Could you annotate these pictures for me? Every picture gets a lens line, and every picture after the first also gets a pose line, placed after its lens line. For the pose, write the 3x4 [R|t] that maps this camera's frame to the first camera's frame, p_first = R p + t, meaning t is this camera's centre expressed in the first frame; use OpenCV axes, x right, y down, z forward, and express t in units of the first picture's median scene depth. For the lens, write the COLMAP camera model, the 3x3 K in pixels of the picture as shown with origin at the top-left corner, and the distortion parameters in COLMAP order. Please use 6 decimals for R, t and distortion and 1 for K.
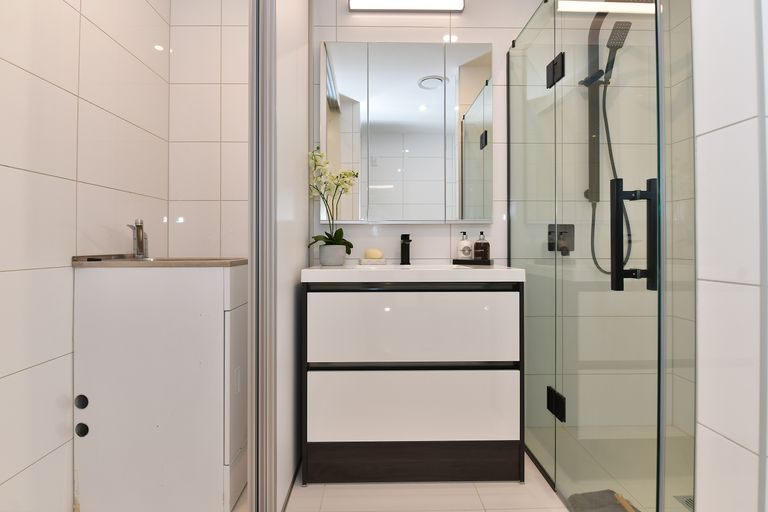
lens RADIAL K [[344.6, 0, 385.8], [0, 344.6, 252.7], [0, 0, 1]] dist [-0.008401, -0.000450]
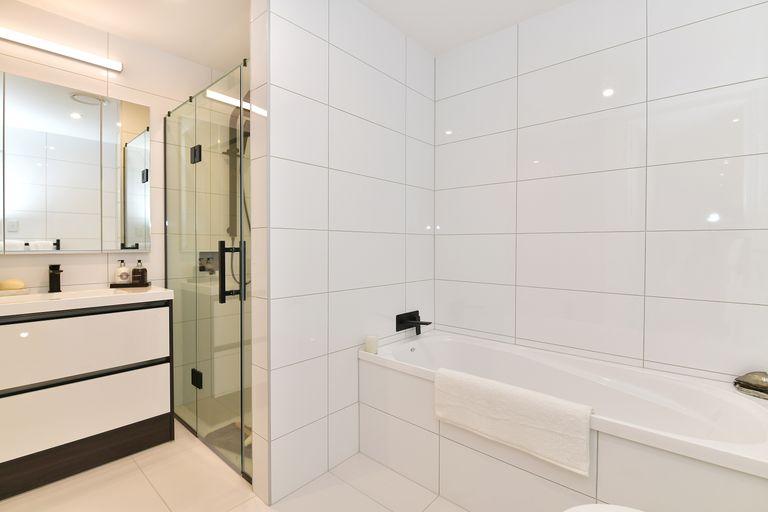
lens RADIAL K [[344.6, 0, 392.0], [0, 344.6, 255.6], [0, 0, 1]] dist [-0.008401, -0.000450]
pose [[0.657046, -0.010152, 0.753782, -0.056130], [-0.005923, 0.999809, 0.018629, -0.107550], [-0.753827, -0.016704, 0.656861, -0.510752]]
